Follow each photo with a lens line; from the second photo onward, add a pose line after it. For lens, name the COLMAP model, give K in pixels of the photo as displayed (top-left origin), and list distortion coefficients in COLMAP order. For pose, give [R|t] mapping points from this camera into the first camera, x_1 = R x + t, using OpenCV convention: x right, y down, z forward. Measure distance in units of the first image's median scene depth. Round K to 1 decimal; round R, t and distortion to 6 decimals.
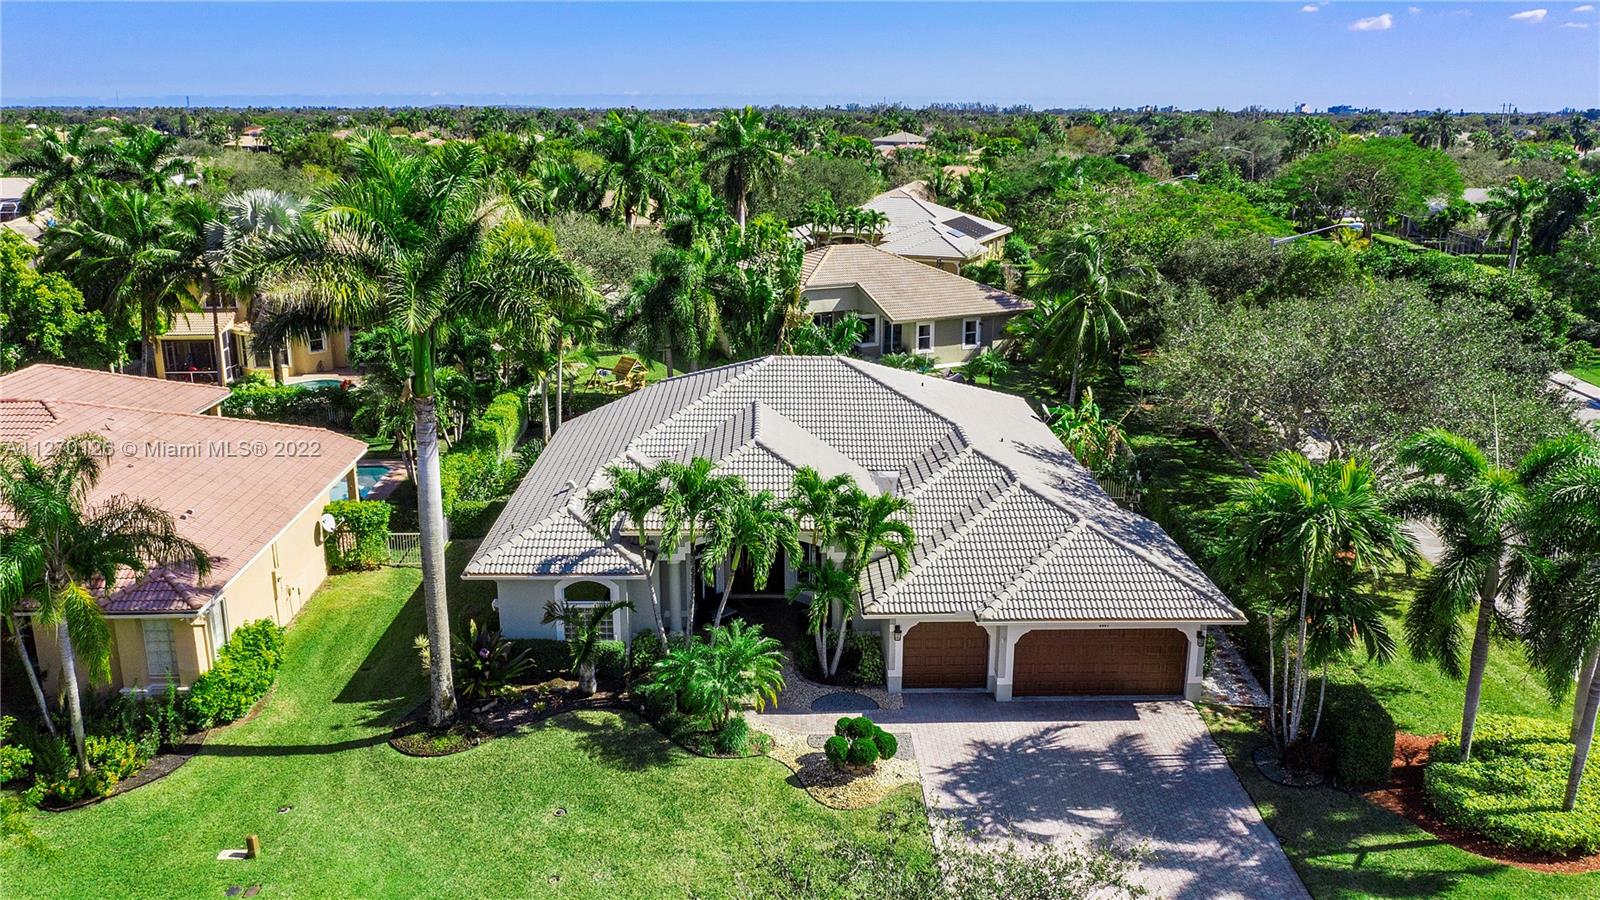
lens RADIAL K [[1252.0, 0, 800.0], [0, 1252.0, 450.0], [0, 0, 1]] dist [-0.014565, -0.002084]
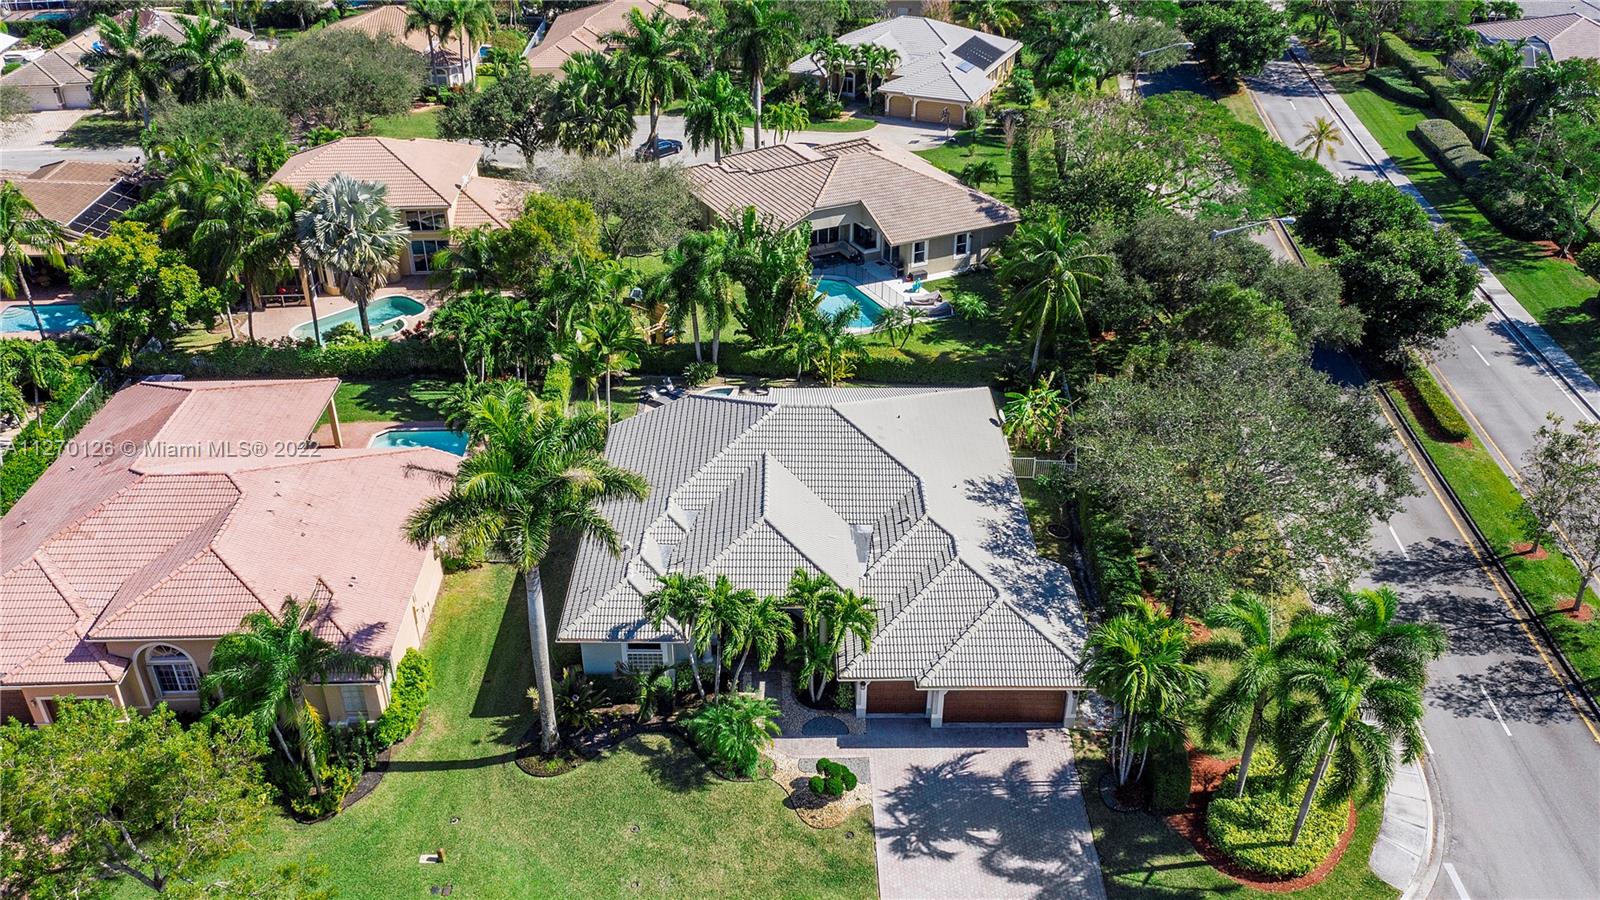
lens RADIAL K [[1252.0, 0, 800.0], [0, 1252.0, 450.0], [0, 0, 1]] dist [-0.014565, -0.002084]
pose [[0.999814, 0.008882, -0.017115, 0.029833], [-0.003963, 0.963294, 0.268418, -0.521053], [0.018871, -0.268300, 0.963150, -0.319984]]
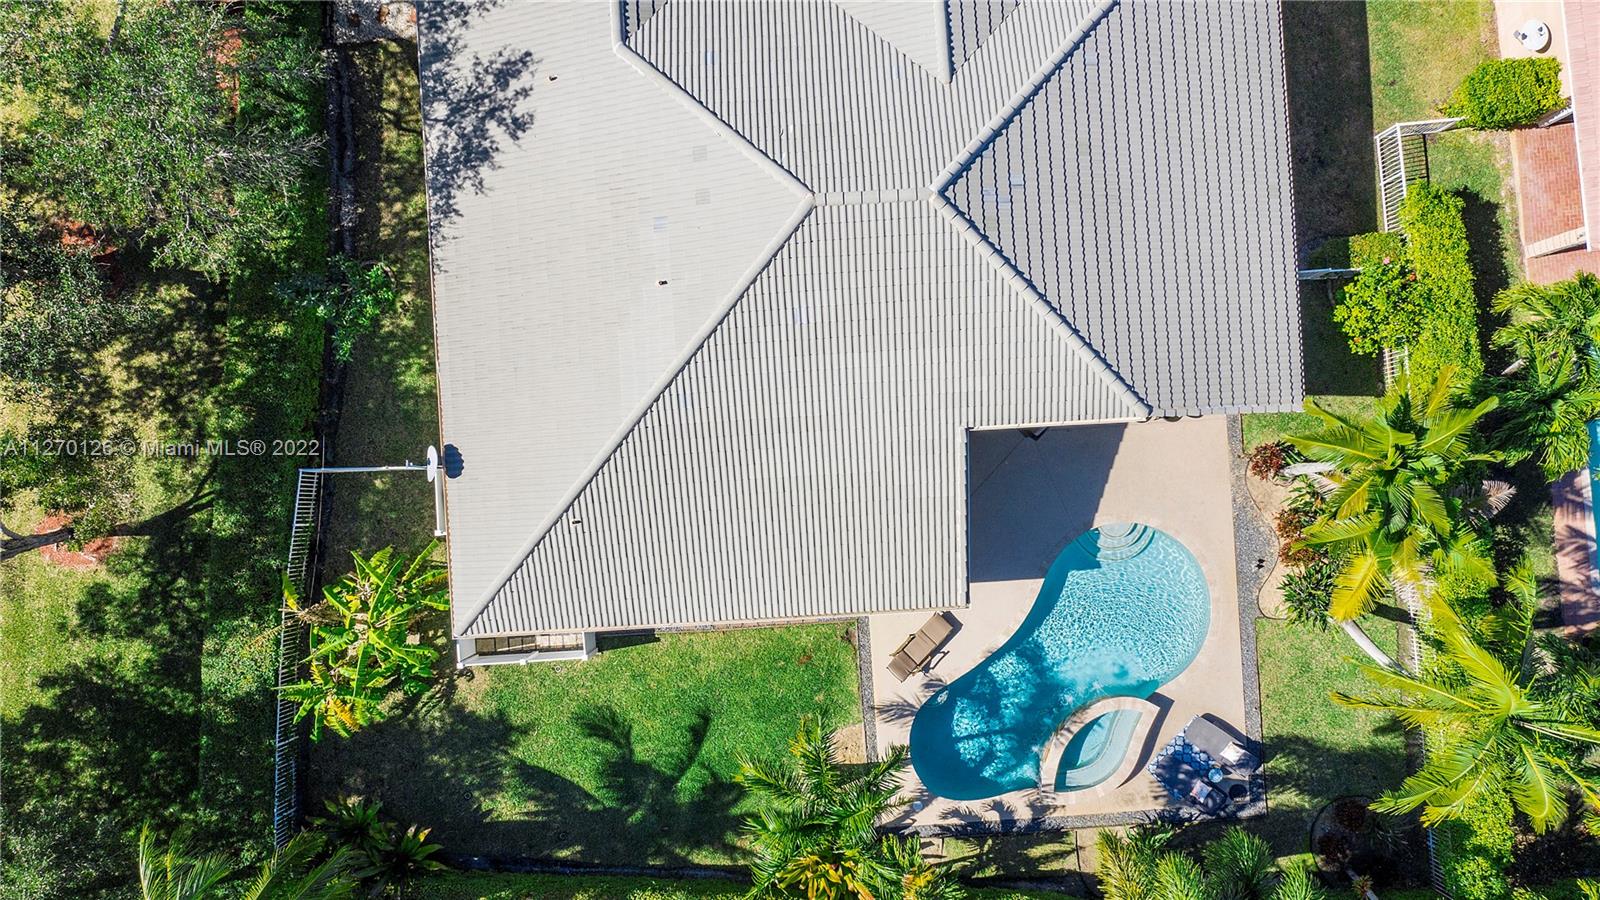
lens RADIAL K [[1252.0, 0, 800.0], [0, 1252.0, 450.0], [0, 0, 1]] dist [-0.014565, -0.002084]
pose [[-0.999460, 0.032595, -0.004215, 0.059525], [-0.012290, -0.251712, 0.967724, -0.887750], [0.030482, 0.967253, 0.251976, 1.376112]]
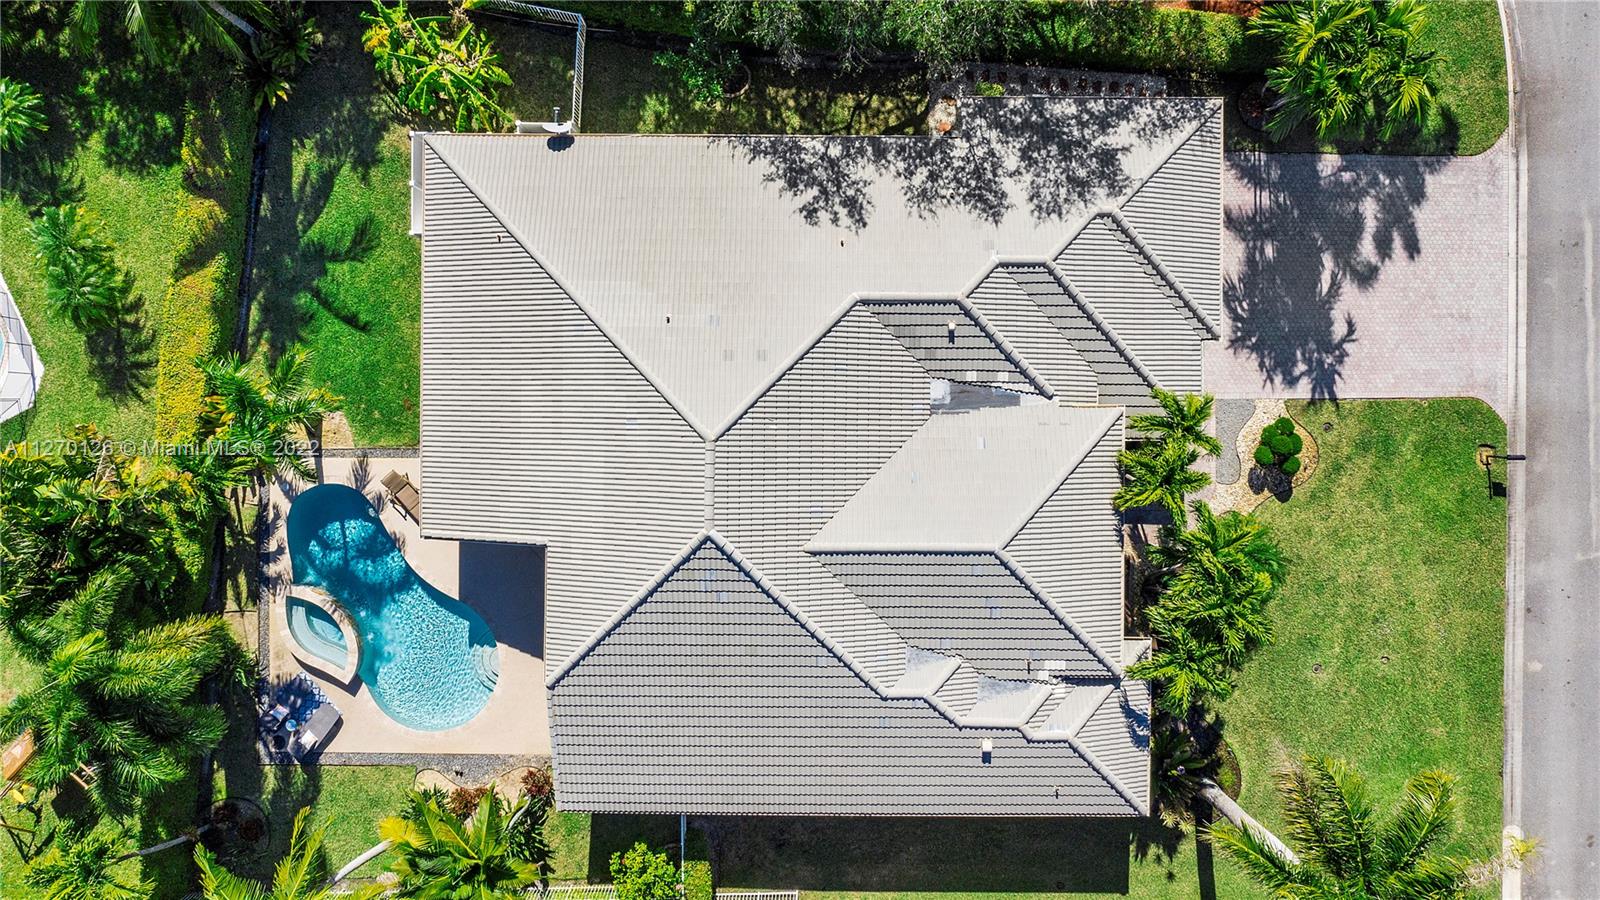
lens RADIAL K [[1224.9, 0, 805.2], [0, 1224.9, 391.4], [0, 0, 1]] dist [-0.011880, 0.004520]
pose [[0.034830, -0.999375, -0.006010, 0.091341], [0.260490, 0.003272, 0.965471, -1.038866], [-0.964848, -0.035193, 0.260442, 1.090793]]
